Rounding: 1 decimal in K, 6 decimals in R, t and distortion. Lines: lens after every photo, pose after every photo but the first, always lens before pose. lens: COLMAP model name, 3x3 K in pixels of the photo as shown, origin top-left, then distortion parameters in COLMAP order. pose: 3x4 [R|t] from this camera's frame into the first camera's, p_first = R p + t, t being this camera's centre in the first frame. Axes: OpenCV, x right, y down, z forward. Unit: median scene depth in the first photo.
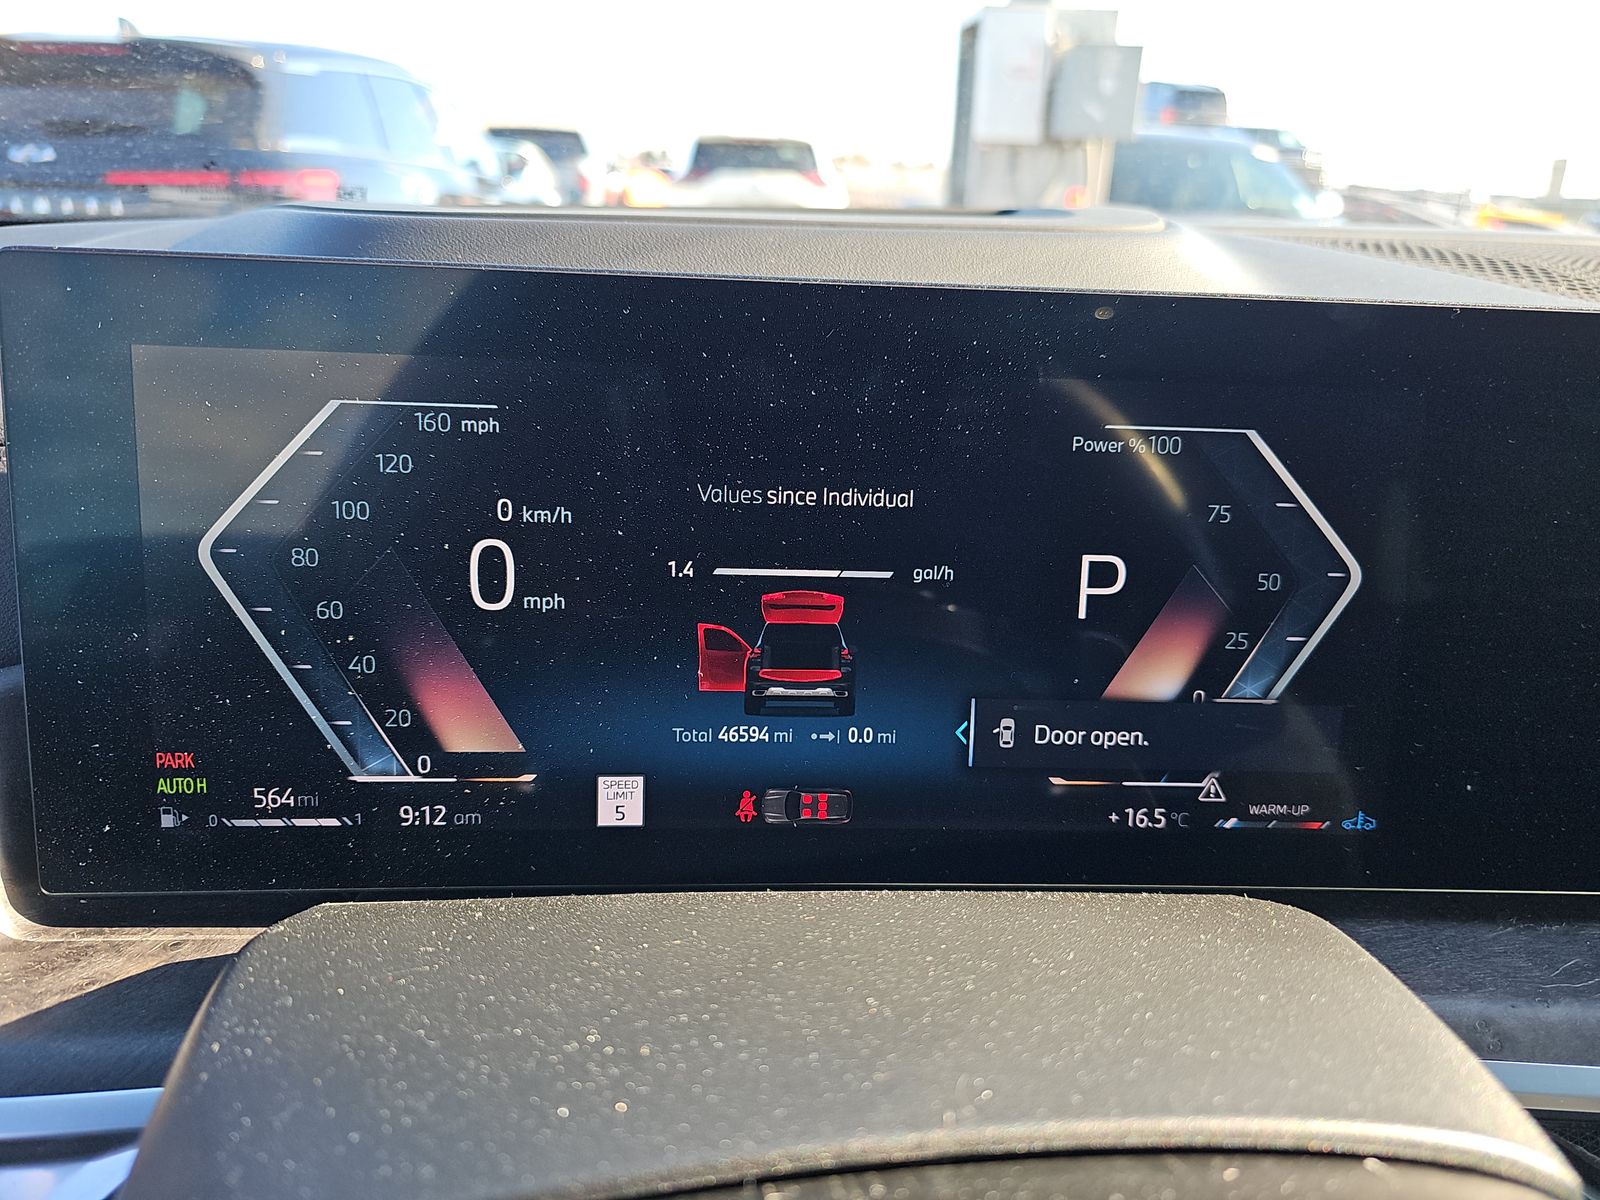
lens RADIAL K [[1087.4, 0, 809.8], [0, 1087.4, 613.0], [0, 0, 1]] dist [0.057337, -0.106931]
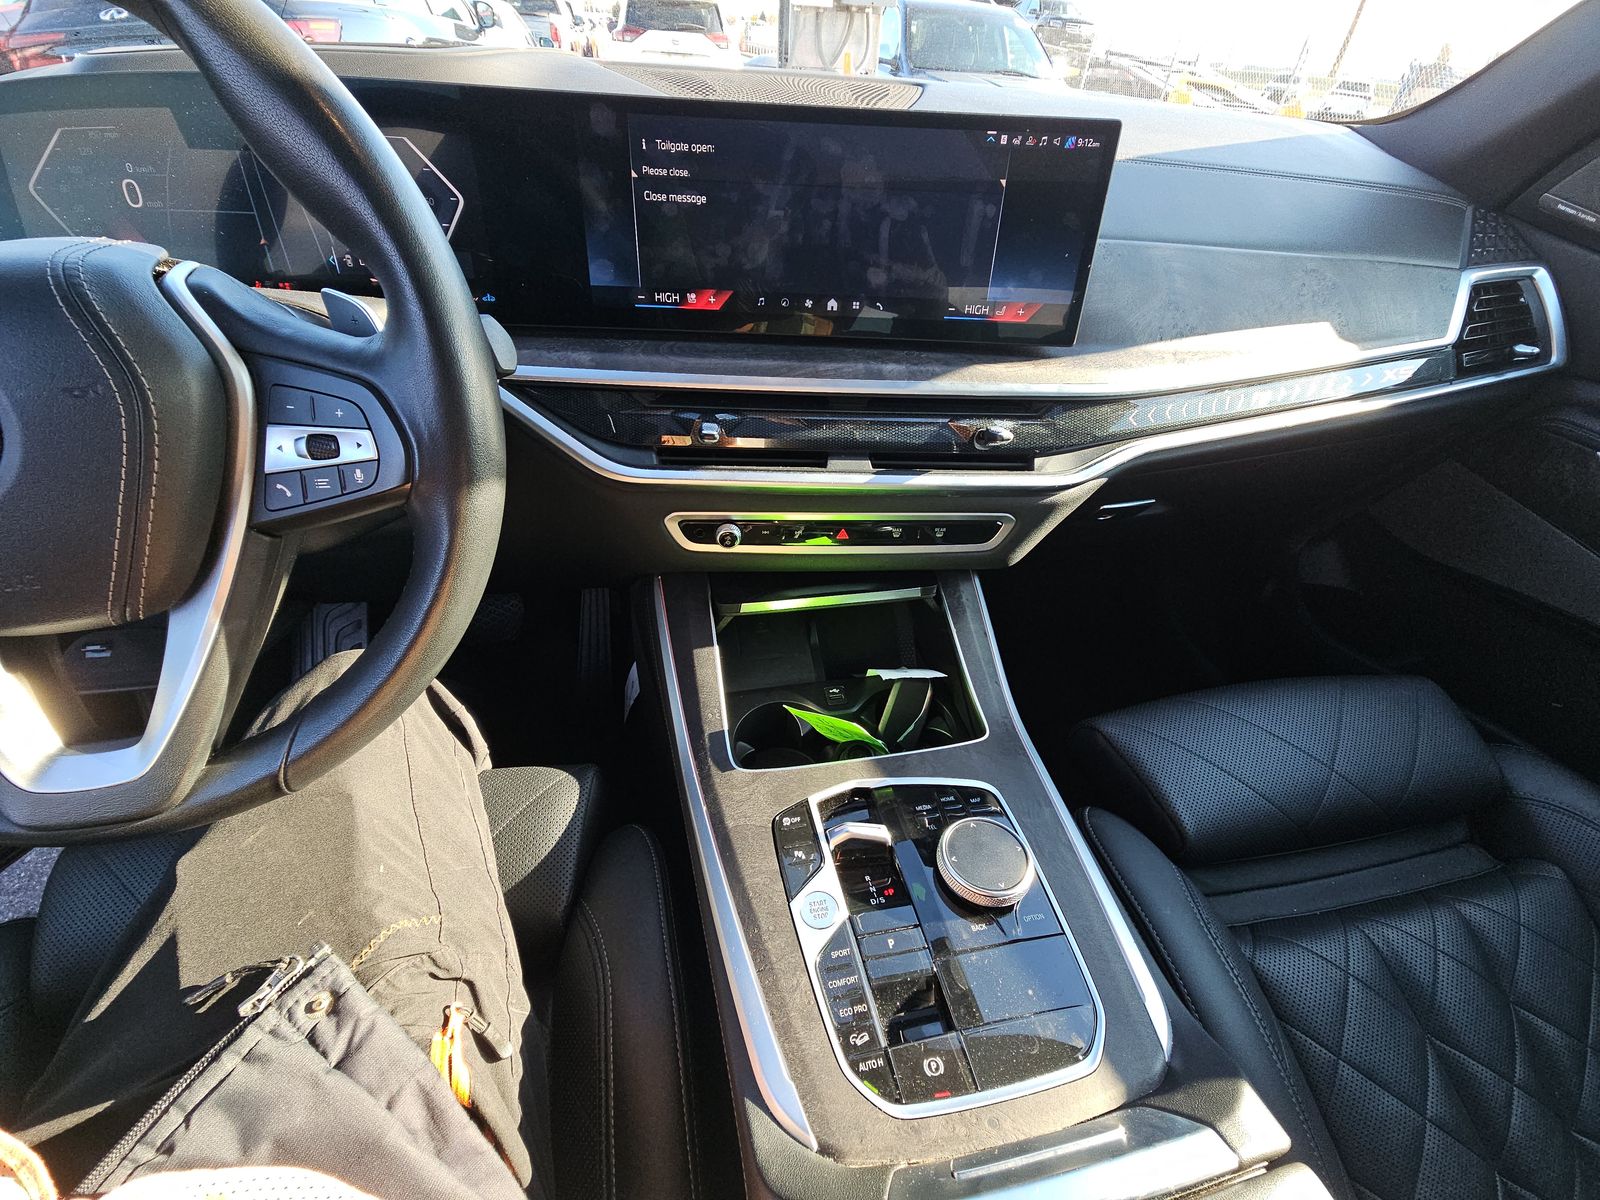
lens RADIAL K [[654.7, 0, 800.0], [0, 654.7, 600.0], [0, 0, 1]] dist [0.018408, -0.015743]
pose [[0.996819, -0.029873, 0.073884, 1.274280], [0.004205, 0.945509, 0.325568, 0.416860], [-0.079583, -0.324221, 0.942628, -1.078521]]
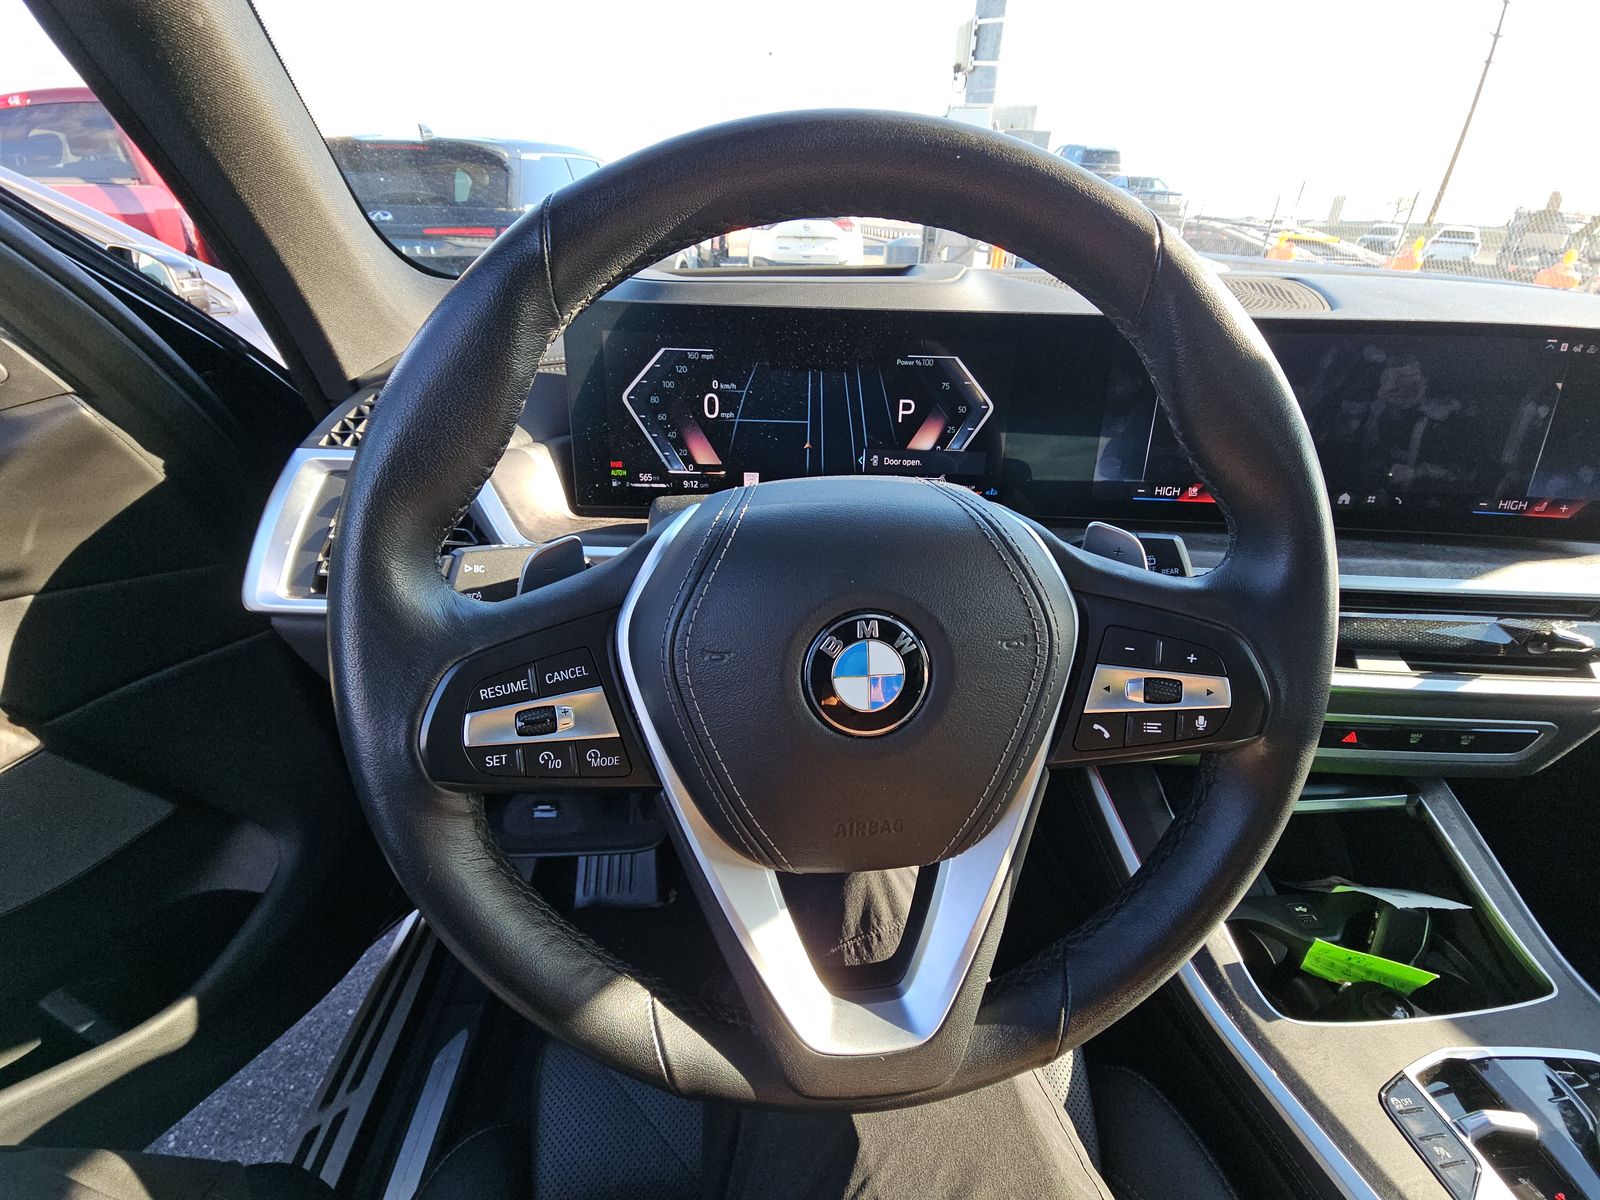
lens RADIAL K [[654.7, 0, 800.0], [0, 654.7, 600.0], [0, 0, 1]] dist [0.018408, -0.015743]
pose [[0.998495, 0.012622, -0.053378, 0.075281], [-0.004683, 0.989229, 0.146305, 0.240407], [0.054649, -0.145834, 0.987798, -0.943738]]
